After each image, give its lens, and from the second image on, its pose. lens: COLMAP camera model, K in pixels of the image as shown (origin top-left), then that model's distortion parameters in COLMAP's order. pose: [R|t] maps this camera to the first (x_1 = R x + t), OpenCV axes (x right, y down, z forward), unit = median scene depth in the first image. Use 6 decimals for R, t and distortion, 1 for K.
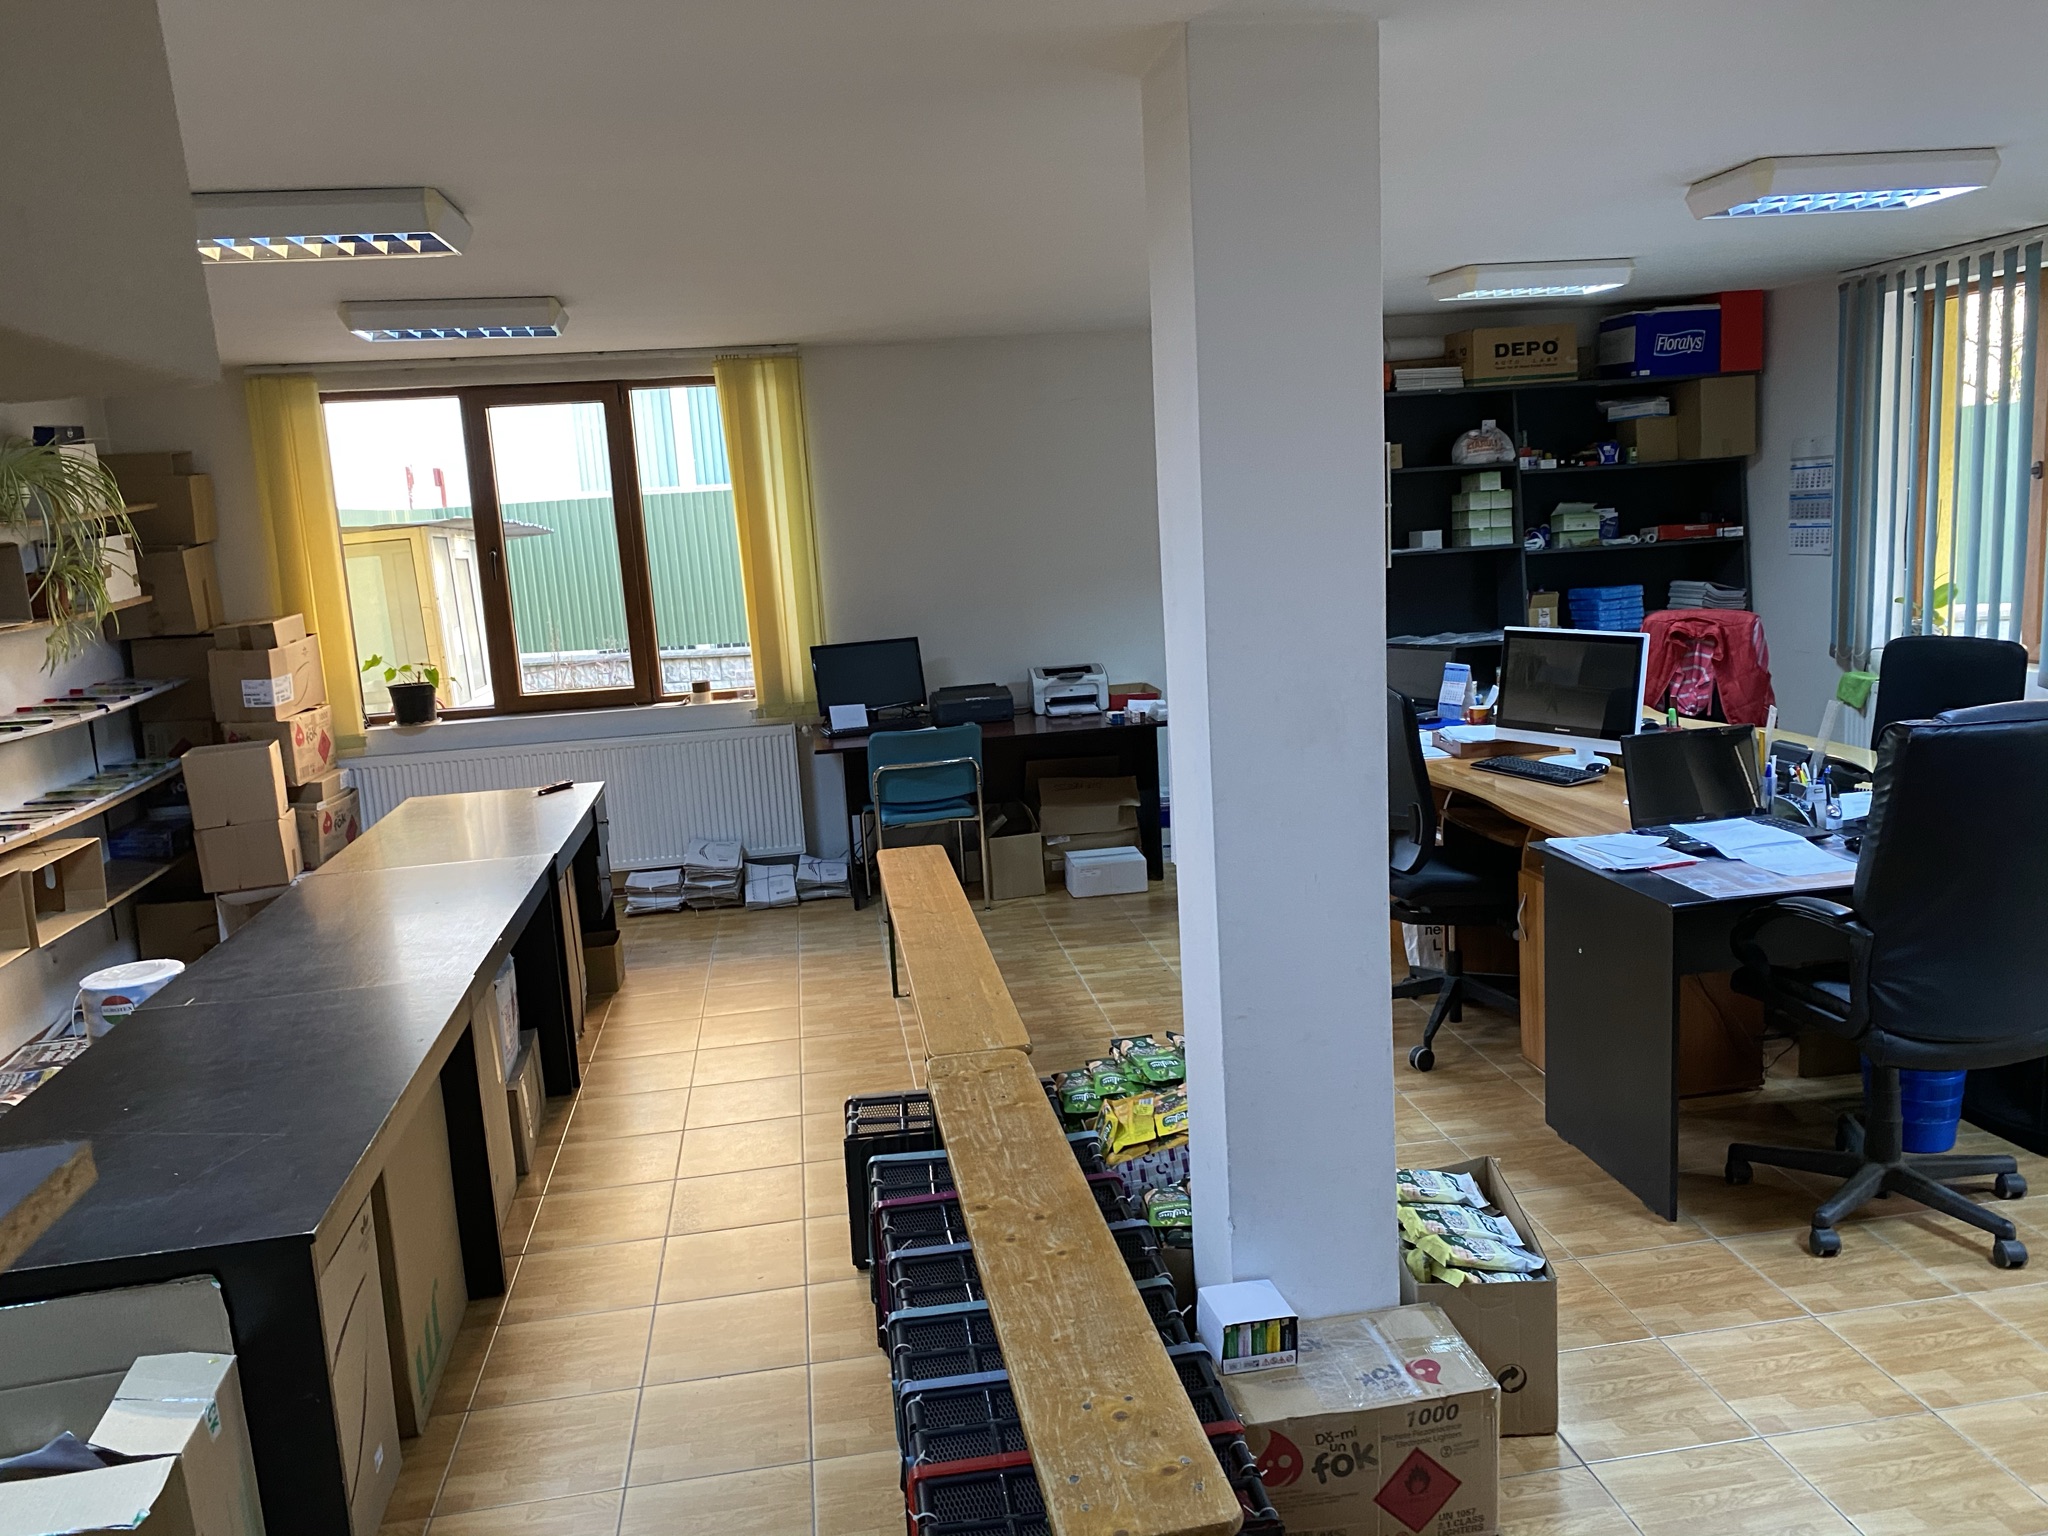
lens RADIAL K [[1524.3, 0, 1024.0], [0, 1524.3, 768.0], [0, 0, 1]] dist [0.001410, -0.003528]
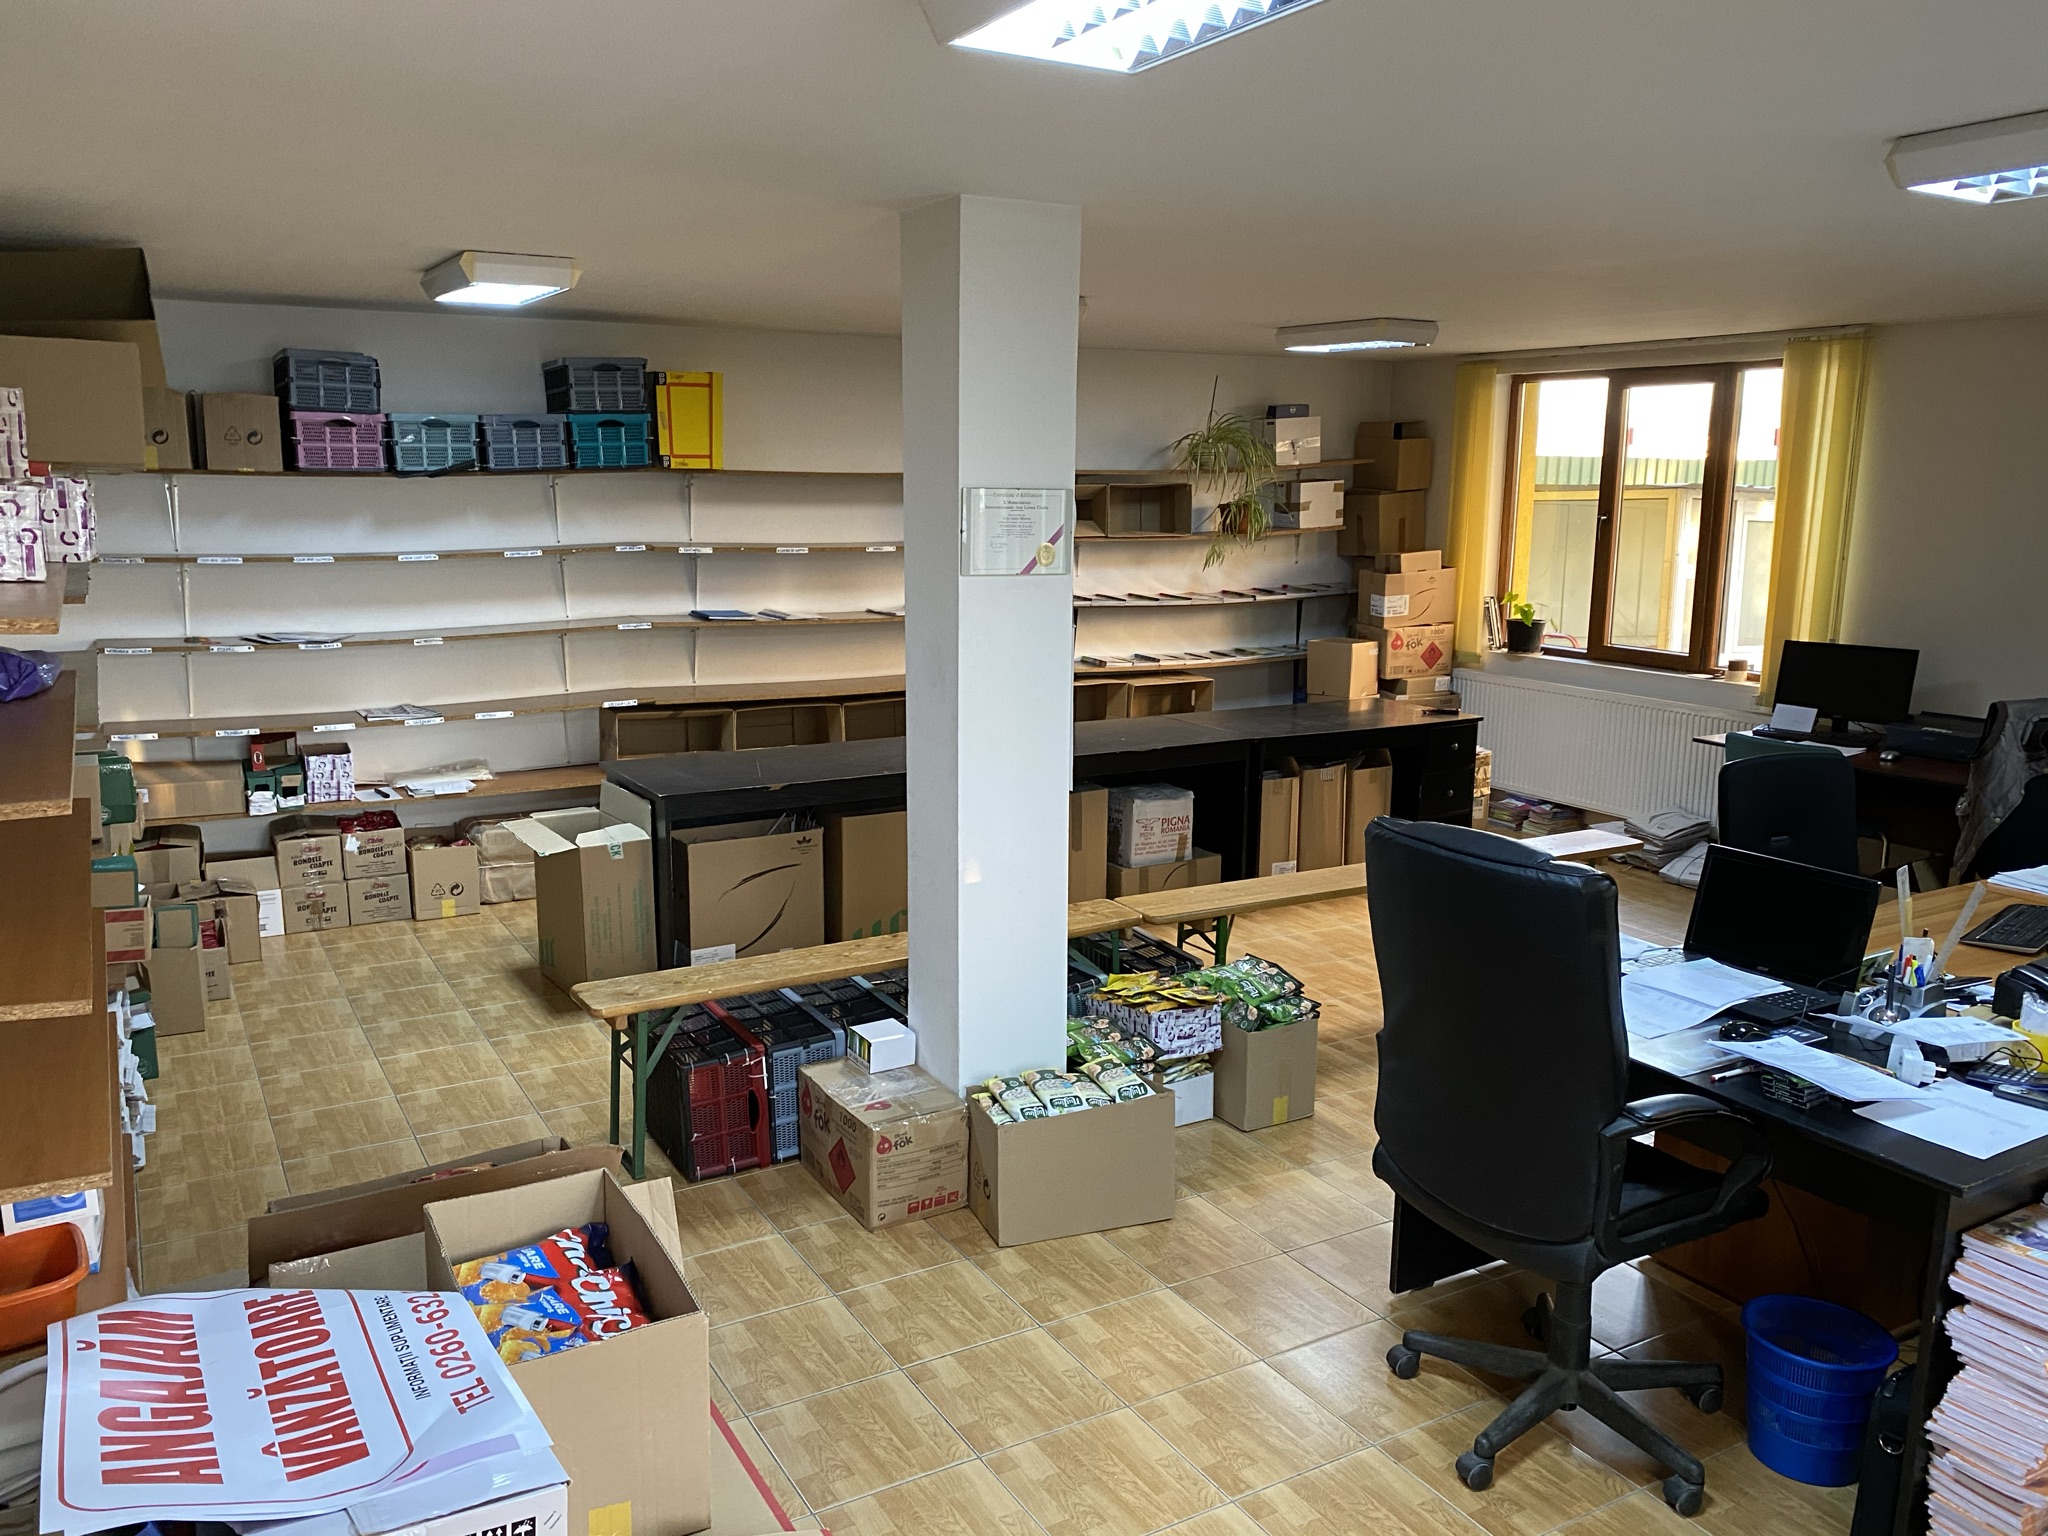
lens RADIAL K [[1551.8, 0, 1024.0], [0, 1551.8, 768.0], [0, 0, 1]] dist [0.003241, -0.068827]
pose [[0.363254, 0.229696, -0.902932, 0.582755], [-0.187490, 0.967329, 0.170650, -0.077012], [0.912630, 0.107301, 0.394452, 0.178013]]
